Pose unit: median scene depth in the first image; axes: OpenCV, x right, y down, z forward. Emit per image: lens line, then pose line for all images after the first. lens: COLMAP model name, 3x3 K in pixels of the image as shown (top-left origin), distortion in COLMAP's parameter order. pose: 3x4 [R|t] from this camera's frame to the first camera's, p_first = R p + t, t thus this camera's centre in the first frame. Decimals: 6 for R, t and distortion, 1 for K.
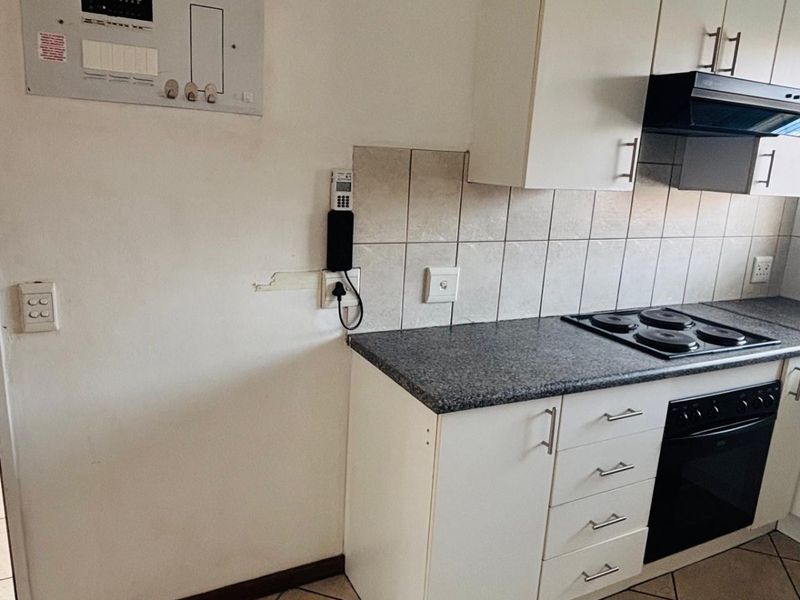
lens RADIAL K [[597.0, 0, 389.9], [0, 597.0, 297.1], [0, 0, 1]] dist [0.038017, -0.058921]
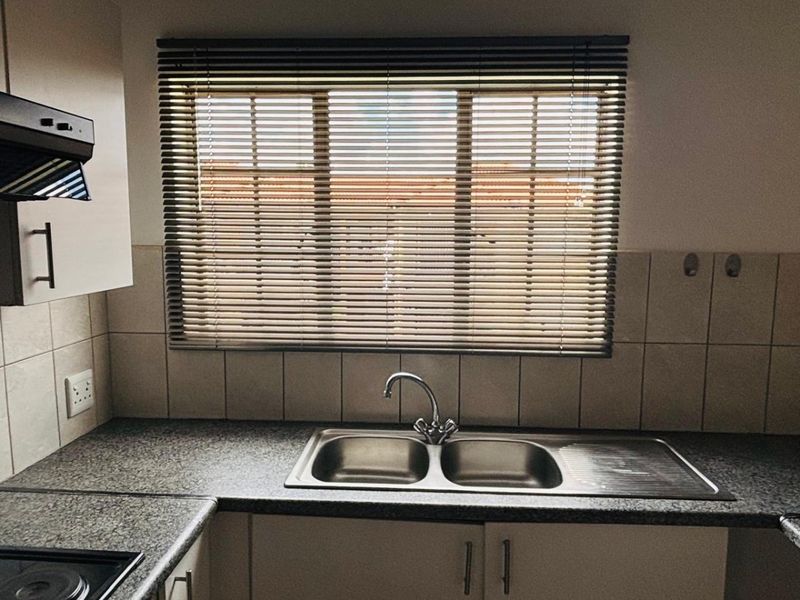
lens RADIAL K [[597.0, 0, 399.7], [0, 597.0, 298.7], [0, 0, 1]] dist [0.038017, -0.058921]
pose [[0.490443, -0.153812, 0.857792, 0.319736], [0.221379, 0.974002, 0.048077, -0.134499], [-0.842886, 0.166318, 0.511743, 0.463711]]
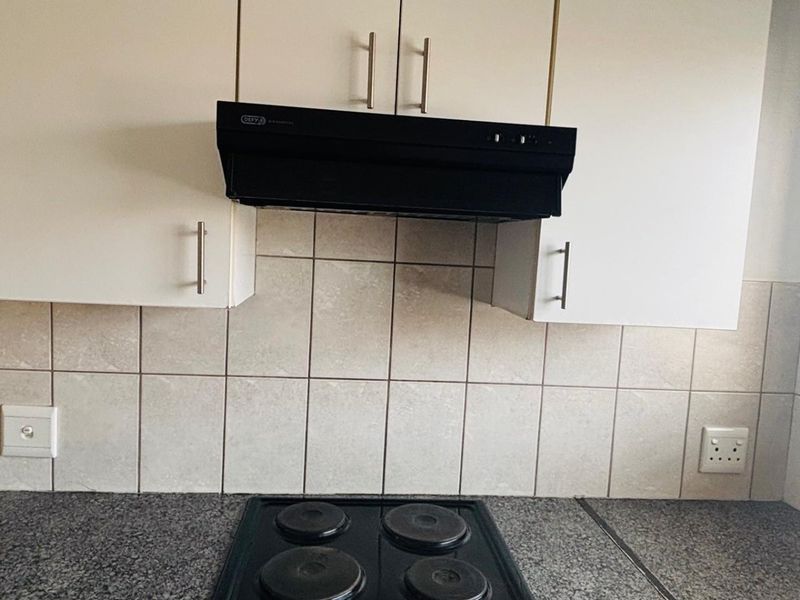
lens RADIAL K [[597.0, 0, 400.5], [0, 597.0, 301.3], [0, 0, 1]] dist [0.038017, -0.058921]
pose [[0.934848, 0.032336, -0.353571, 0.708009], [-0.086307, 0.986670, -0.137961, -0.106977], [0.344397, 0.159488, 0.925178, 0.466401]]
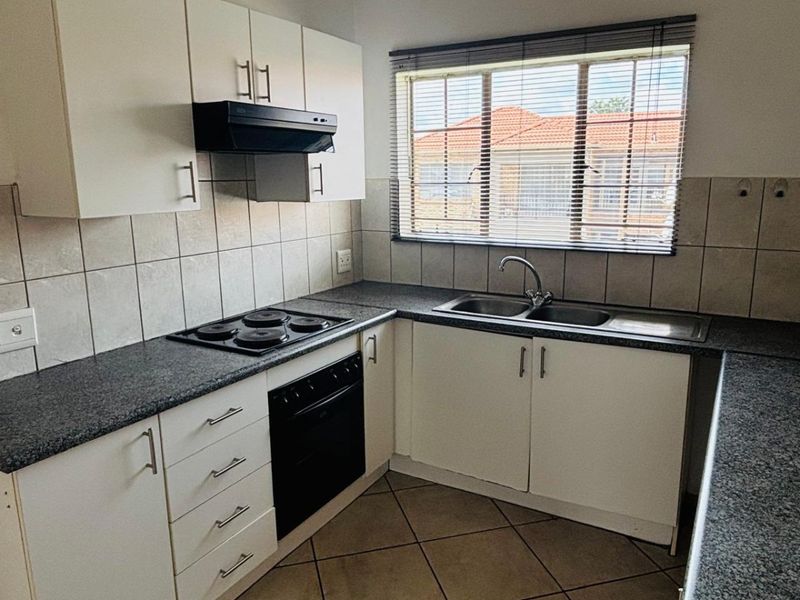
lens RADIAL K [[597.0, 0, 402.8], [0, 597.0, 300.6], [0, 0, 1]] dist [0.038017, -0.058921]
pose [[0.830791, -0.175283, 0.528264, 0.099892], [0.180602, 0.982658, 0.042026, 0.003303], [-0.526469, 0.060491, 0.848040, -0.085372]]
